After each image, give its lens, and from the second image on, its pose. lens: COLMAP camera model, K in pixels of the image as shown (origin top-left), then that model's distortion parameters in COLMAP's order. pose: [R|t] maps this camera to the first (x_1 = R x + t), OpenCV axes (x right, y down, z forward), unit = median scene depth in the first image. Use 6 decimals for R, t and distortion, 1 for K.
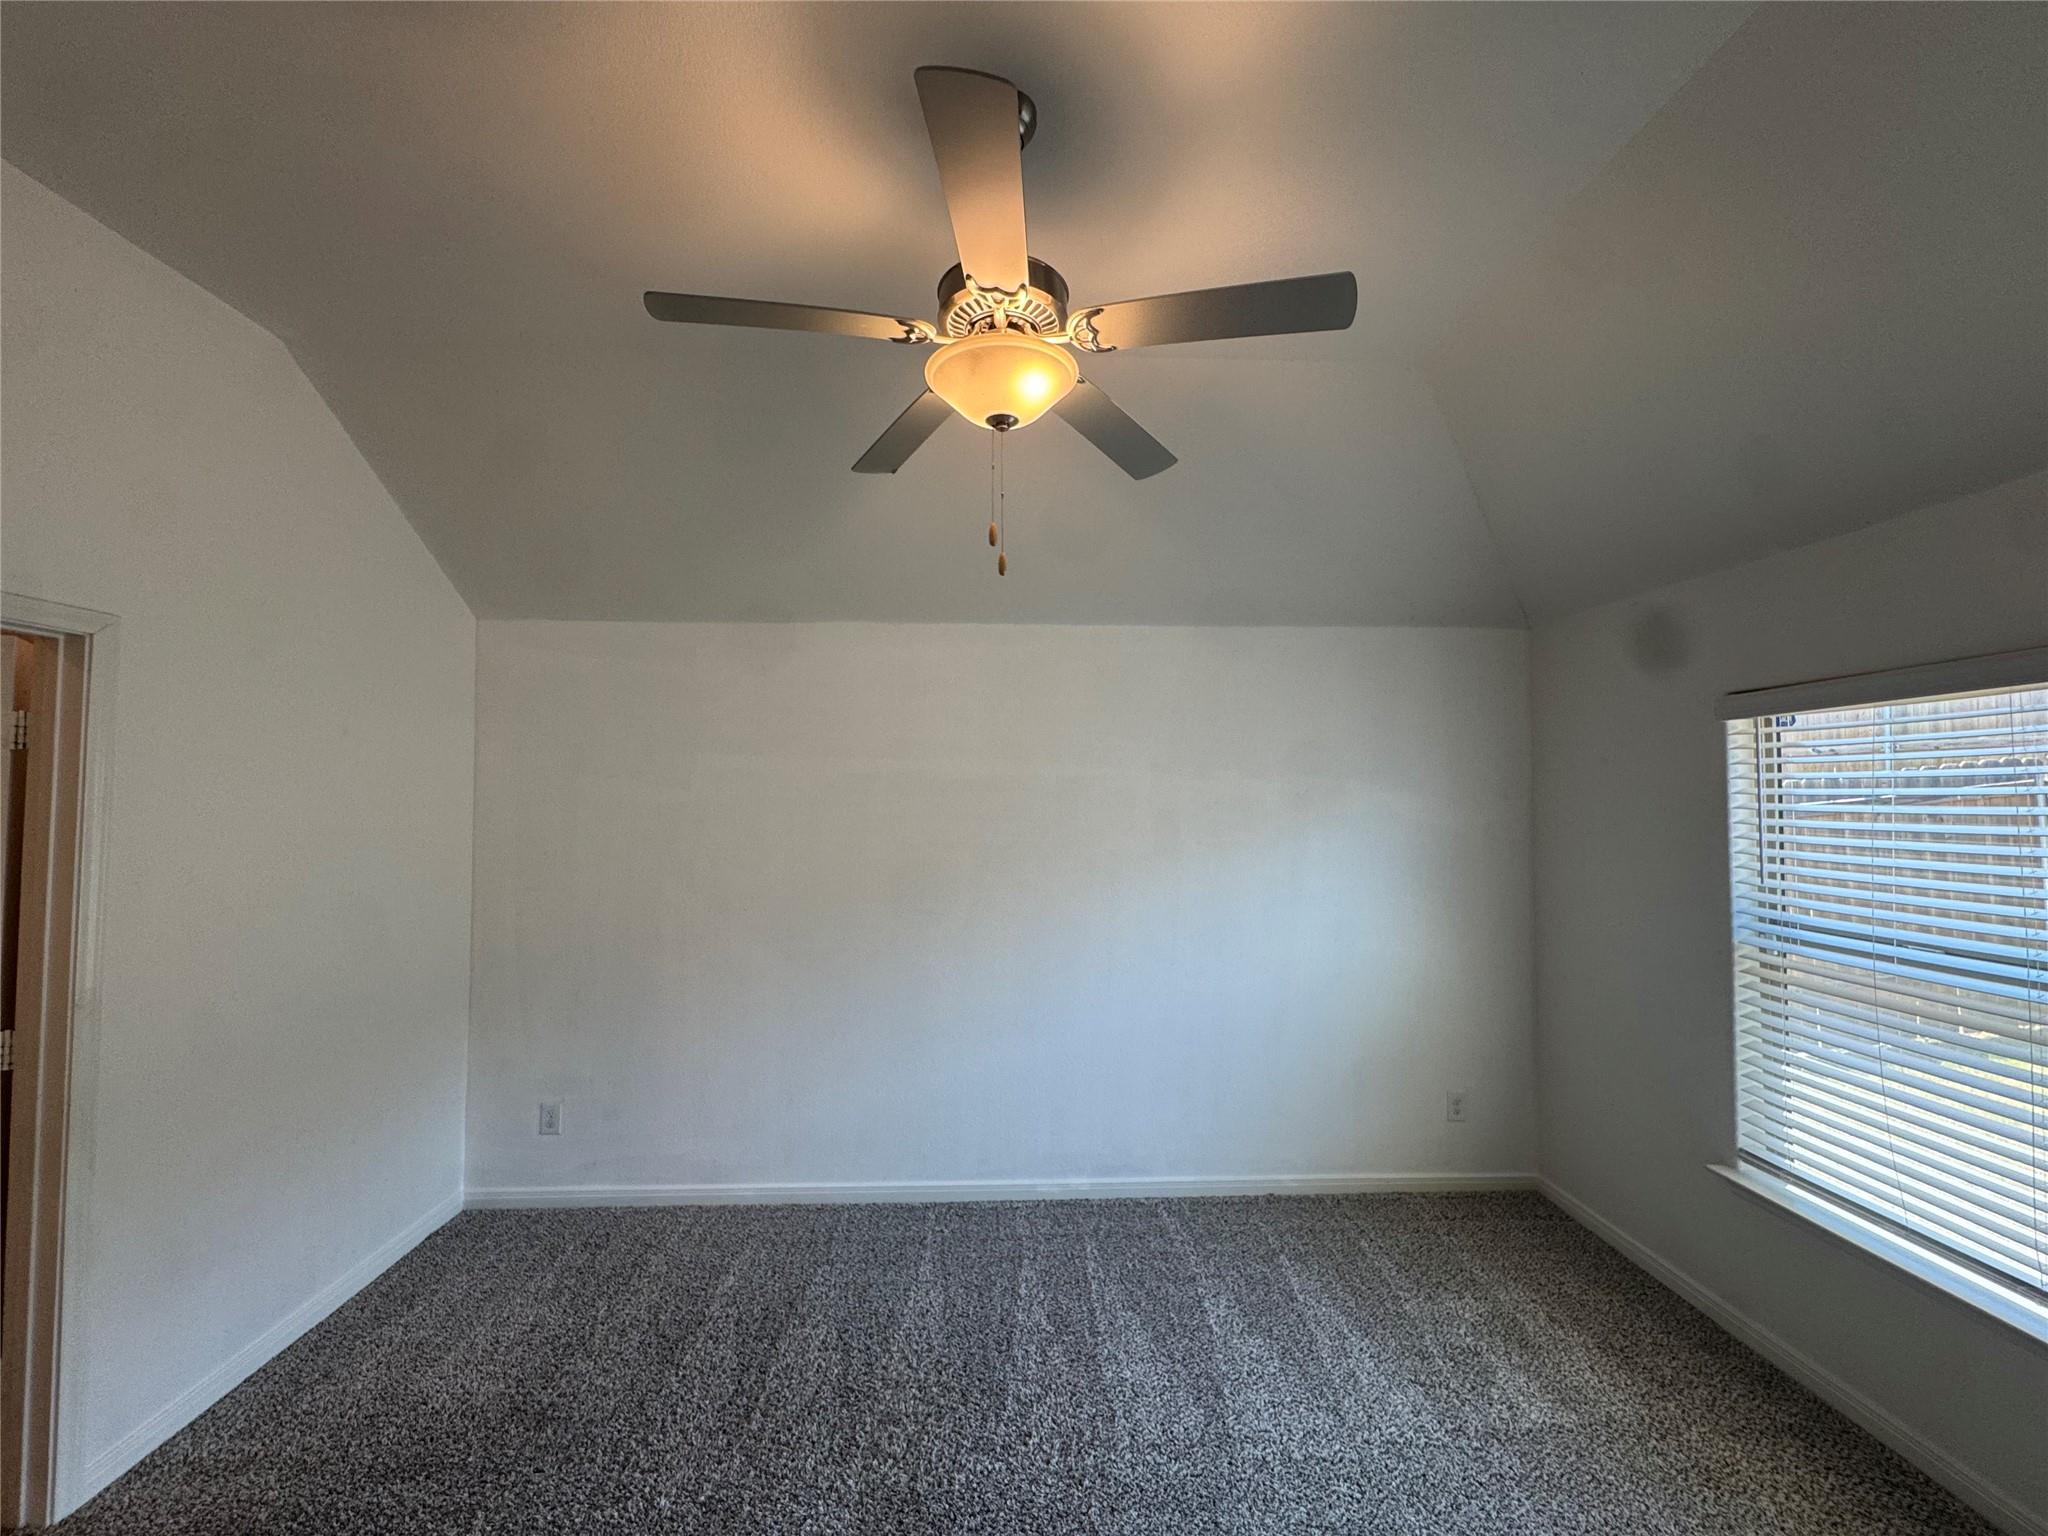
lens RADIAL K [[816.1, 0, 1018.0], [0, 816.1, 776.5], [0, 0, 1]] dist [0.000643, -0.000050]
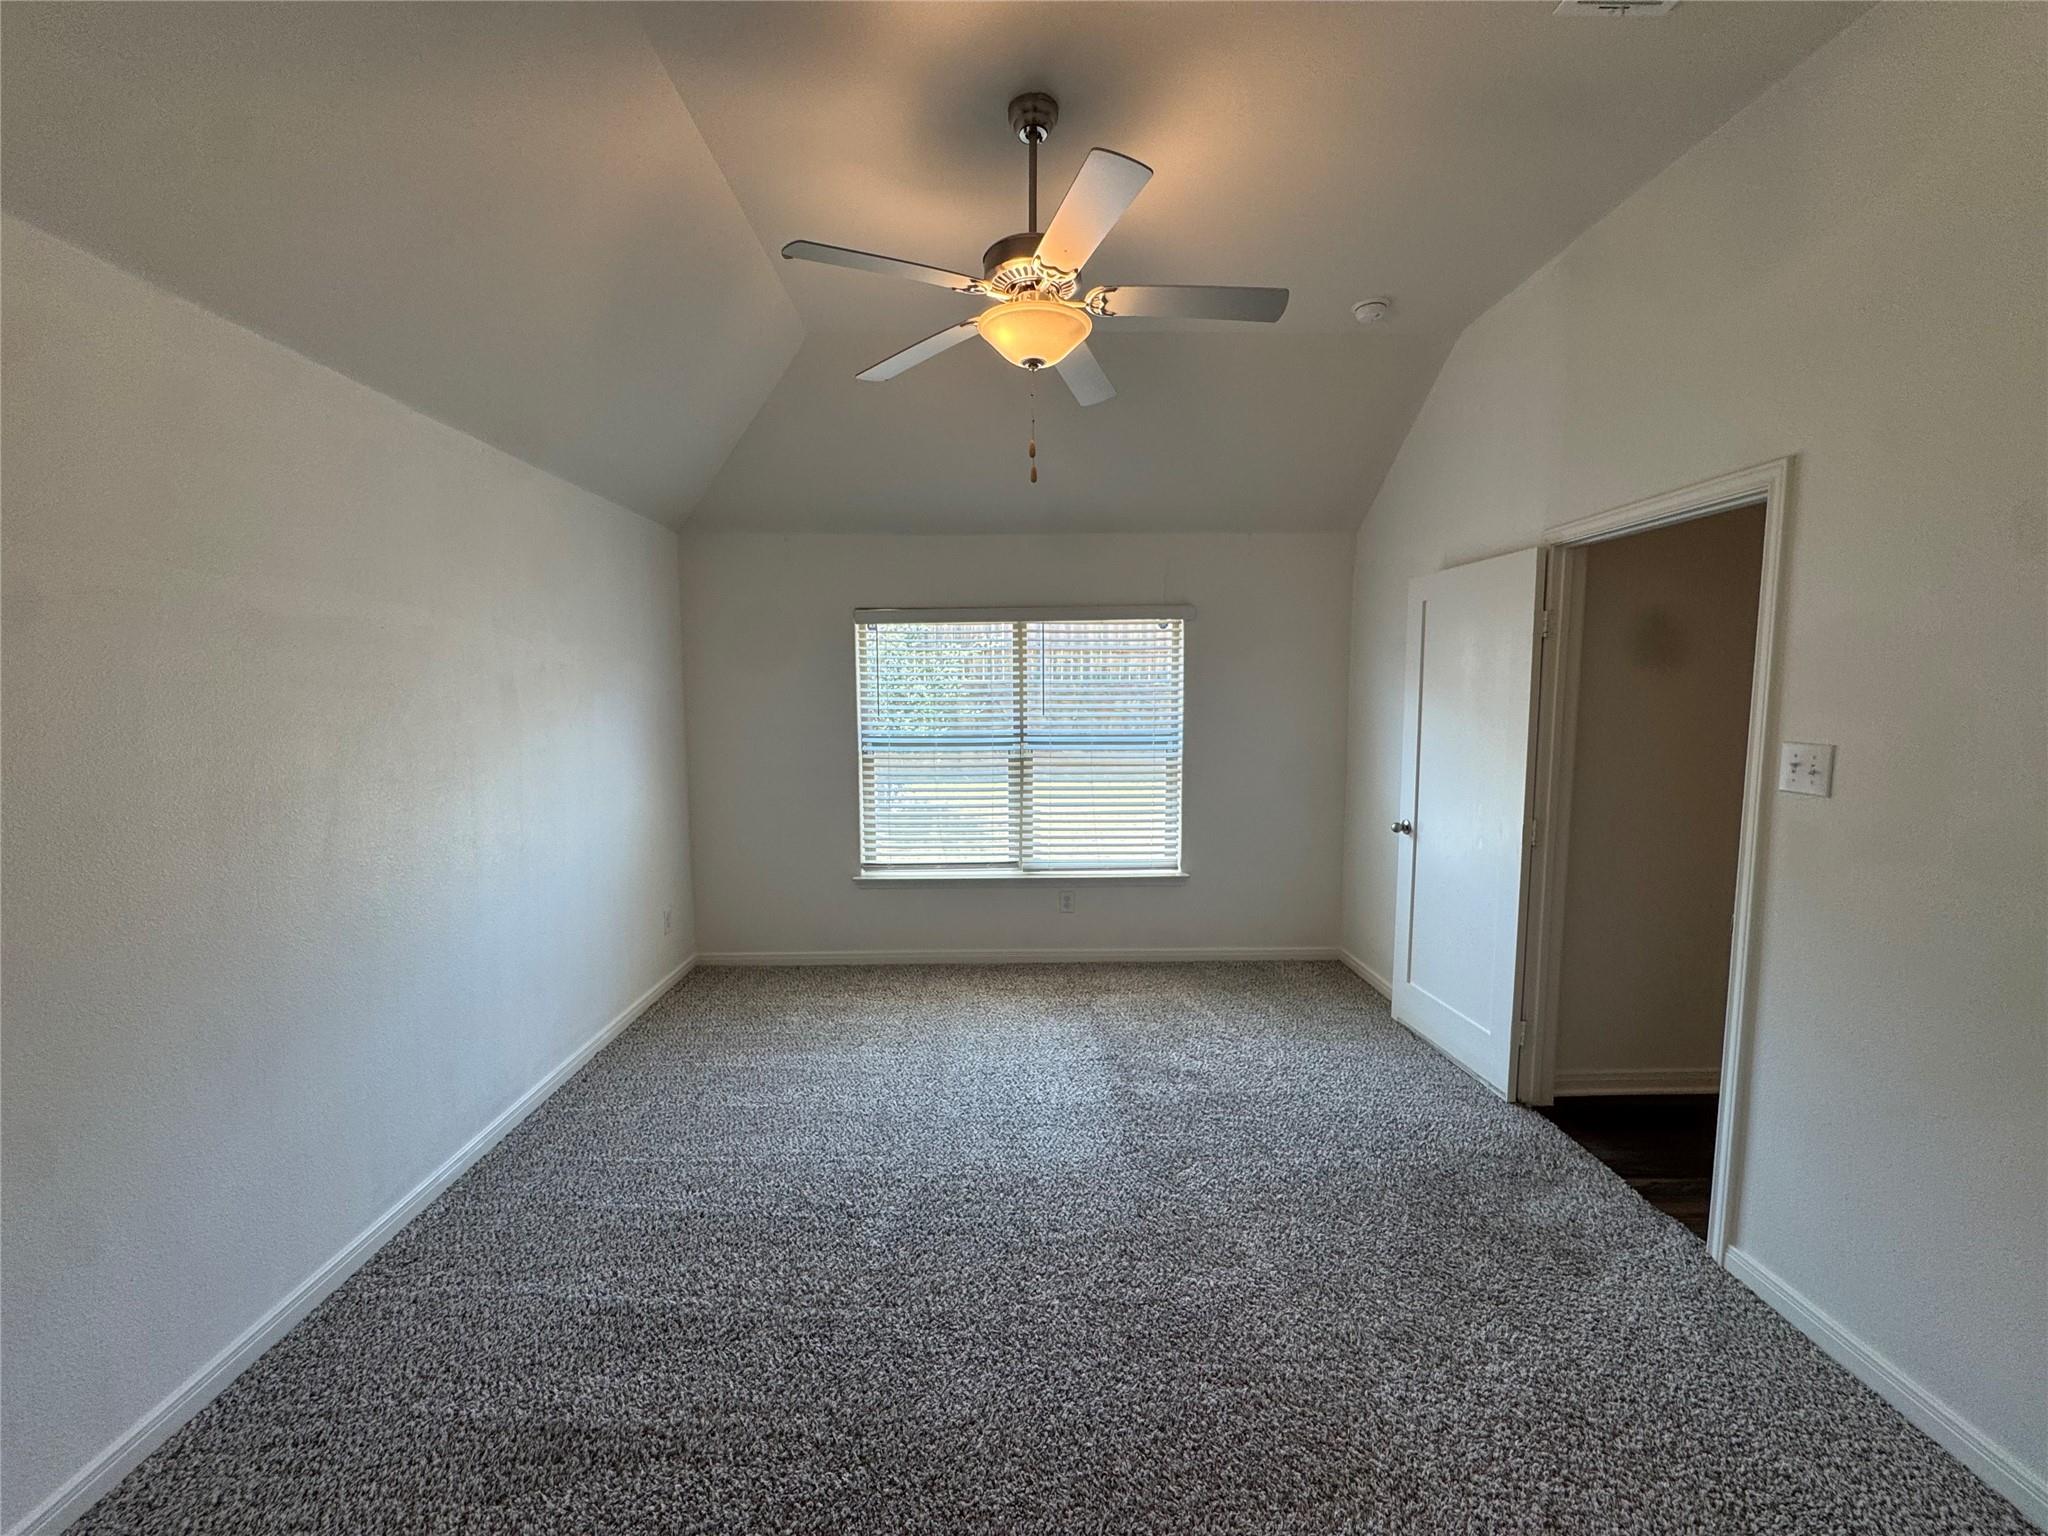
lens RADIAL K [[816.1, 0, 1034.2], [0, 816.1, 762.8], [0, 0, 1]] dist [0.000643, -0.000050]
pose [[0.013627, -0.089406, 0.995902, -0.870694], [-0.016391, 0.995841, 0.089625, 0.063511], [-0.999773, -0.017545, 0.012105, 0.584517]]
